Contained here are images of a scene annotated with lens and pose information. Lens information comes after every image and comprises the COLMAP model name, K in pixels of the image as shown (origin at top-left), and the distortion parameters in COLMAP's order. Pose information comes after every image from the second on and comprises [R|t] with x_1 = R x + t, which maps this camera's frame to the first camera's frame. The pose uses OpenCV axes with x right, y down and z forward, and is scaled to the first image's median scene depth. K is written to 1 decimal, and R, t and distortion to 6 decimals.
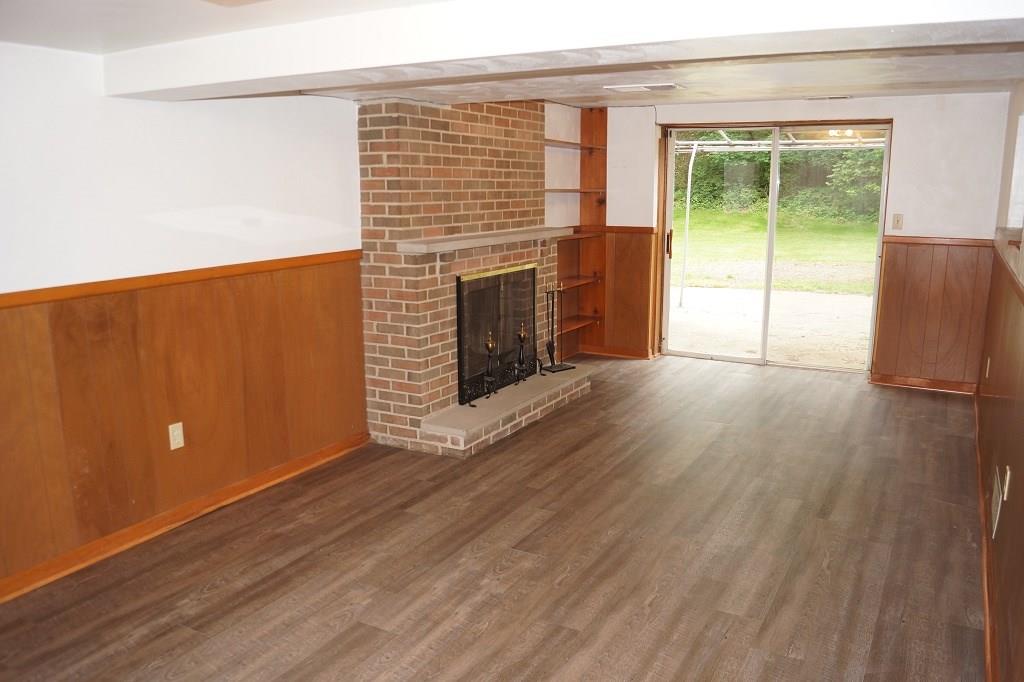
lens RADIAL K [[802.4, 0, 518.5], [0, 802.4, 343.0], [0, 0, 1]] dist [-0.076268, 0.007673]
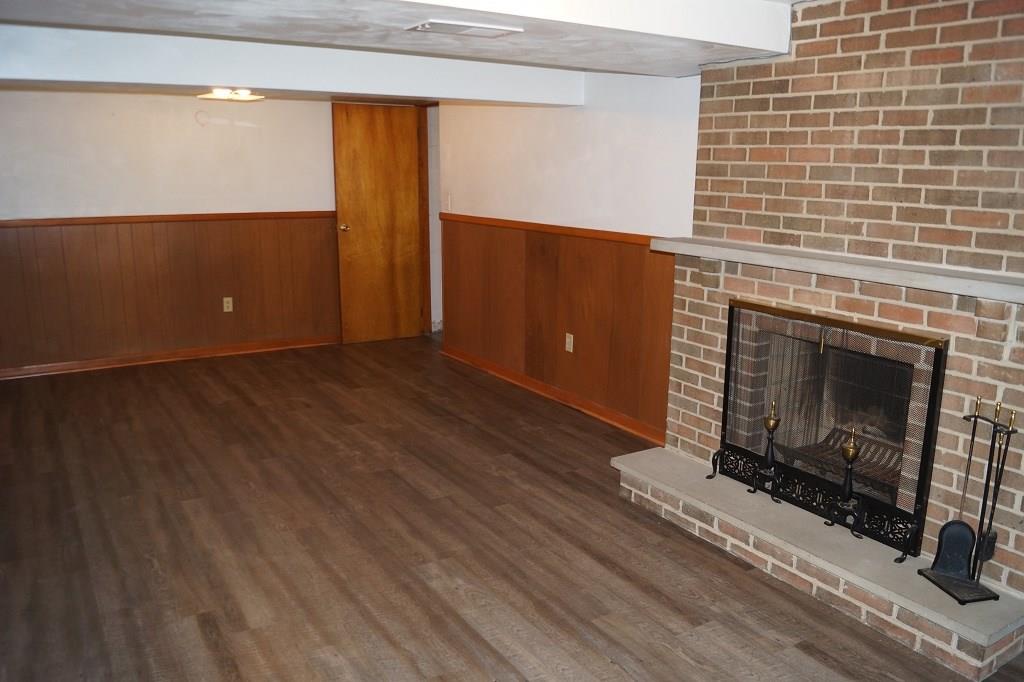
lens RADIAL K [[802.4, 0, 518.1], [0, 802.4, 342.4], [0, 0, 1]] dist [-0.076268, 0.007673]
pose [[-0.472395, 0.188957, -0.860894, 0.645975], [-0.180217, 0.935405, 0.304201, -0.231412], [0.862766, 0.298851, -0.407828, 1.146951]]
